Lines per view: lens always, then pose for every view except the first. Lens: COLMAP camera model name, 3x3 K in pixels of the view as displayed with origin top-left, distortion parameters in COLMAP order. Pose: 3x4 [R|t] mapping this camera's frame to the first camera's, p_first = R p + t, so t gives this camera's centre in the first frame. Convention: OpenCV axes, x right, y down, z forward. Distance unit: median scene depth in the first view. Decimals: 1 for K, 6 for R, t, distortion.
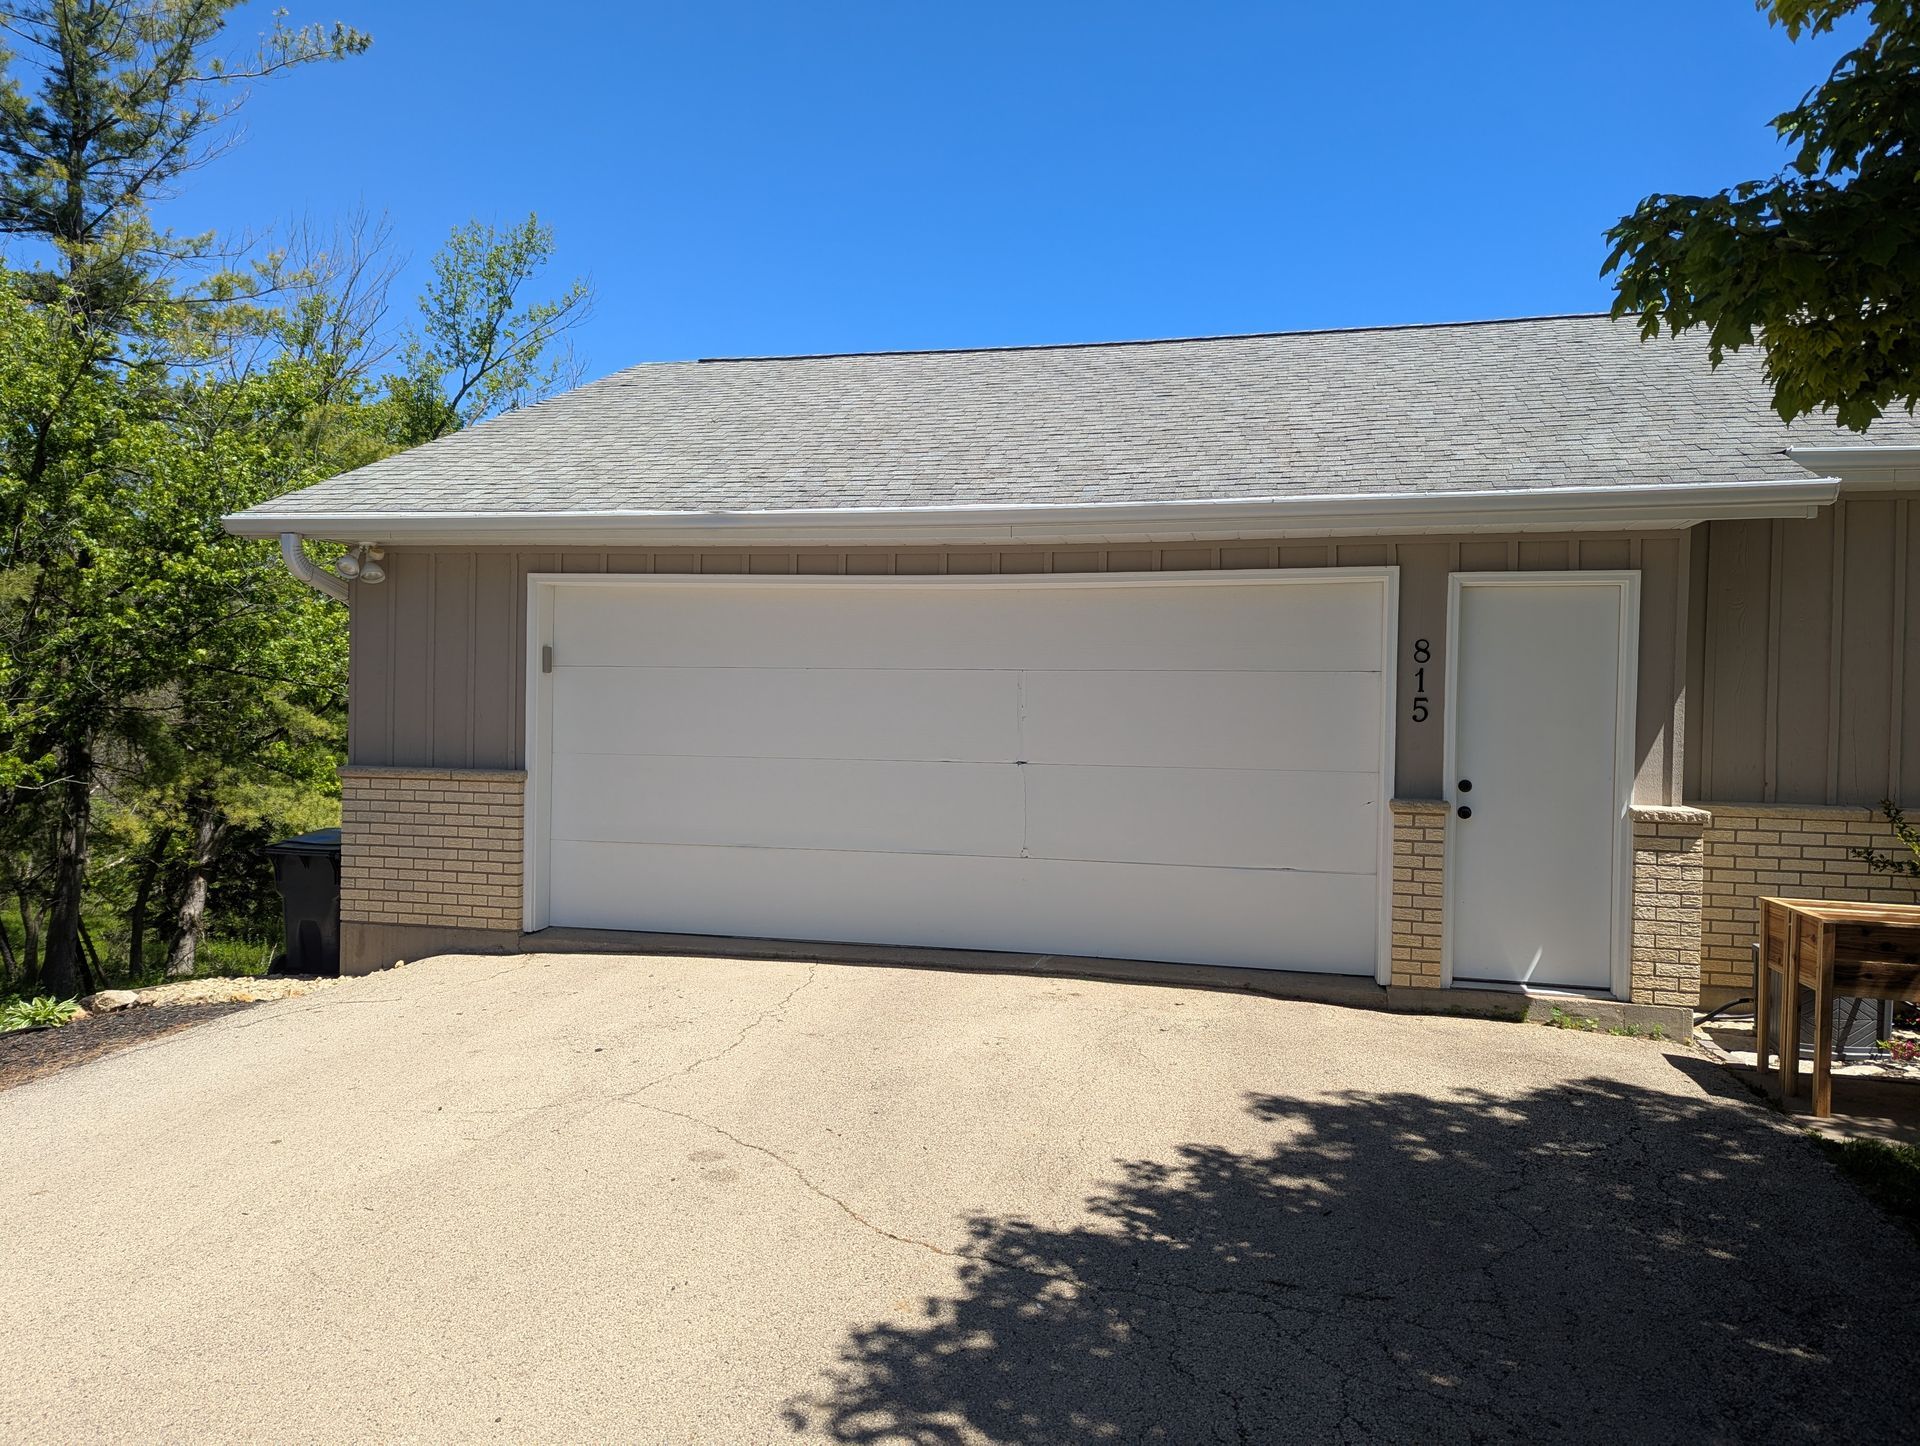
lens RADIAL K [[1352.5, 0, 949.8], [0, 1352.5, 718.2], [0, 0, 1]] dist [0.060836, -0.054205]
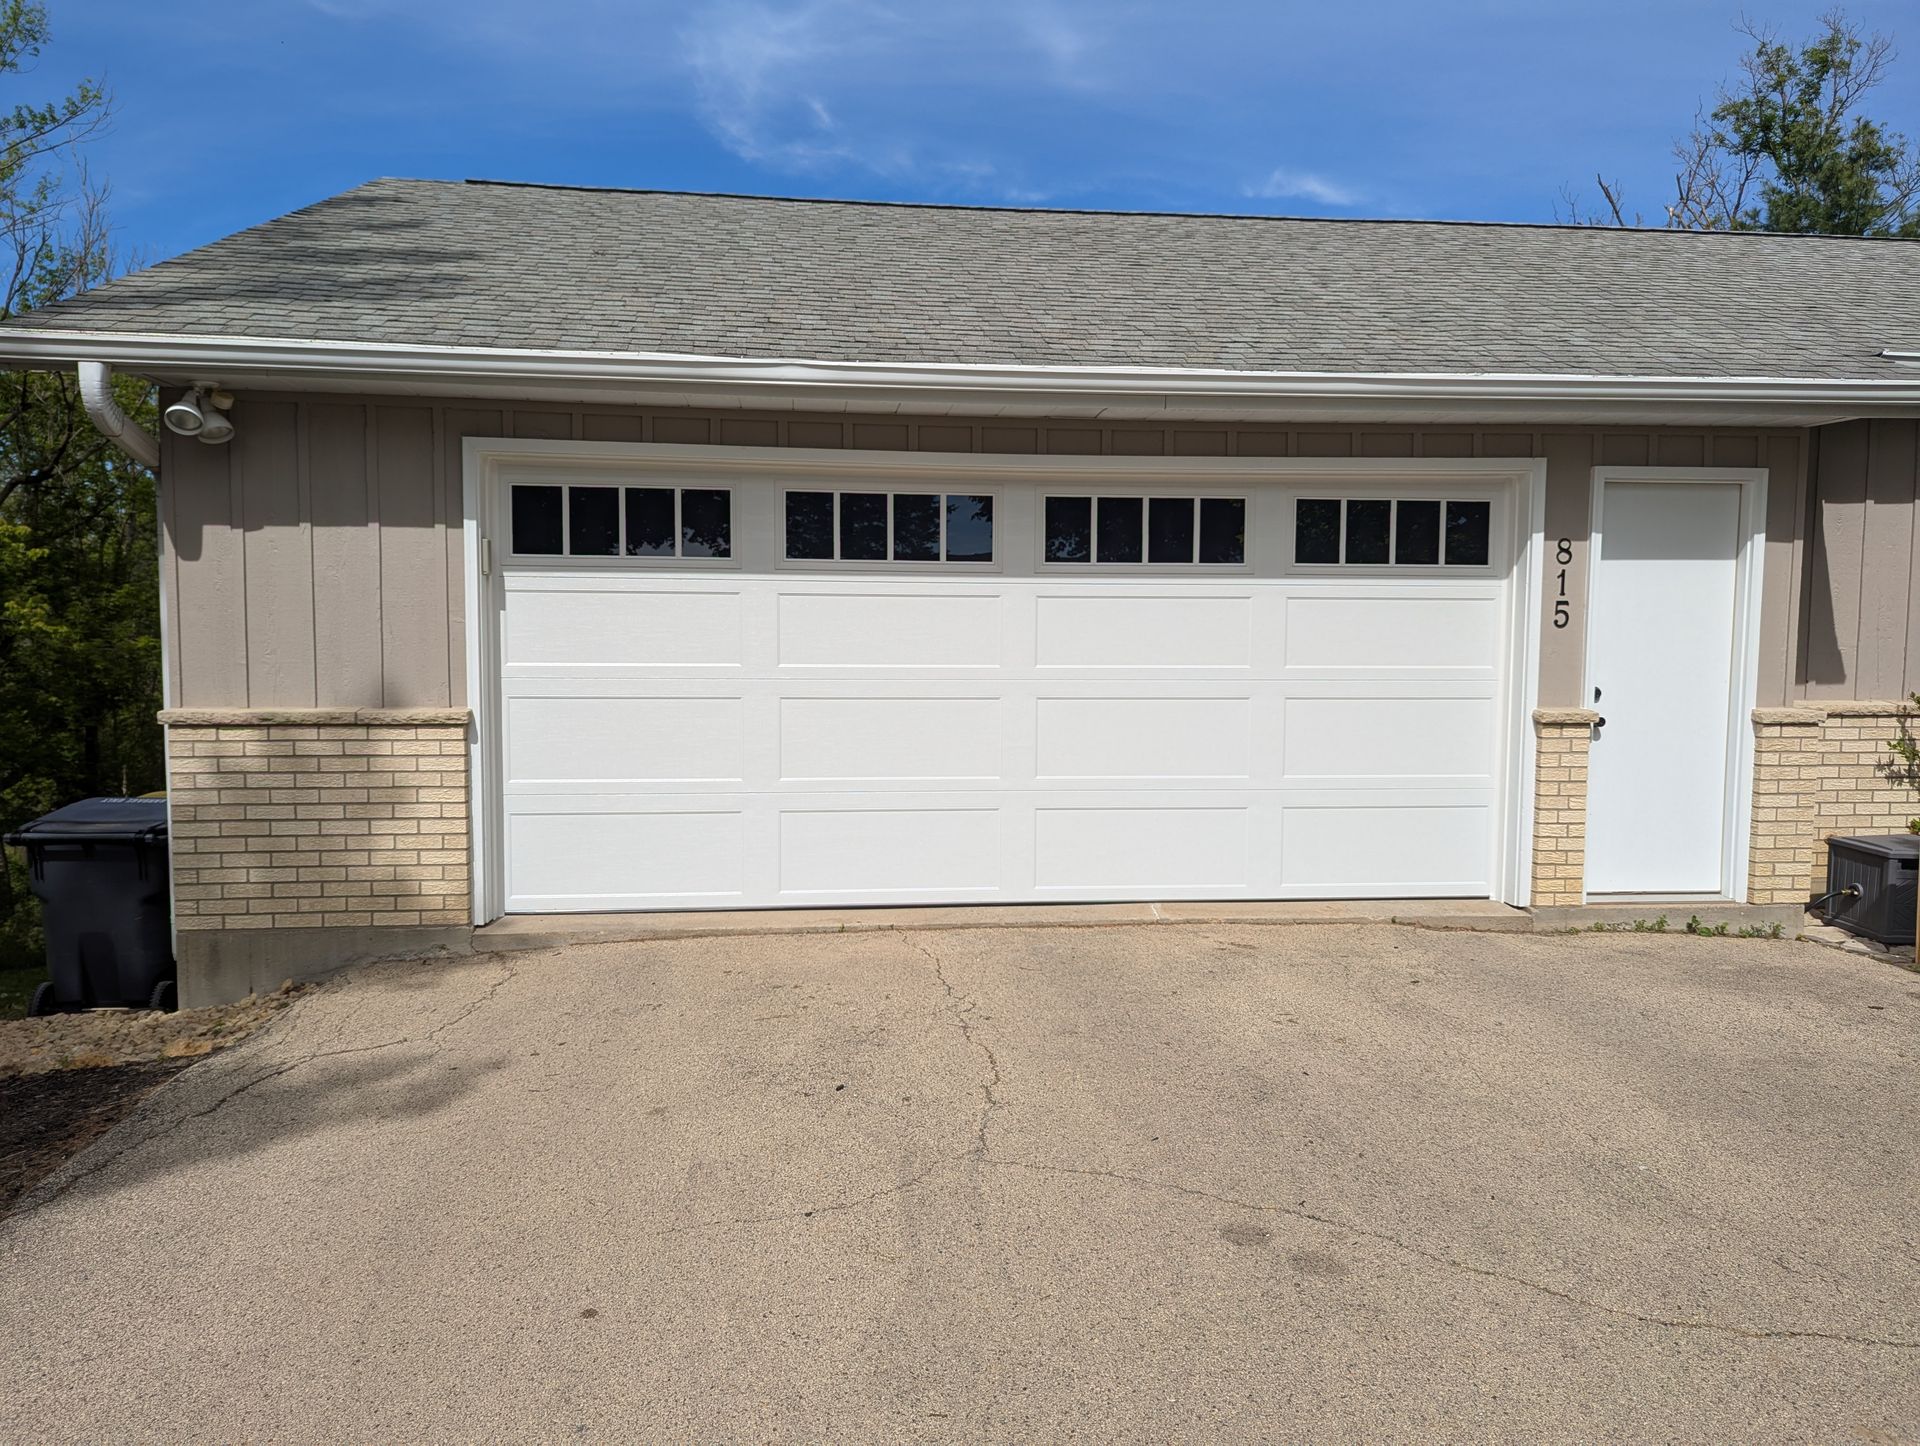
lens RADIAL K [[1352.5, 0, 964.4], [0, 1352.5, 721.3], [0, 0, 1]] dist [0.060836, -0.054205]
pose [[0.938174, -0.035624, 0.344327, -0.372893], [0.012289, 0.997491, 0.069716, -0.003206], [-0.345946, -0.061175, 0.936258, 0.257055]]
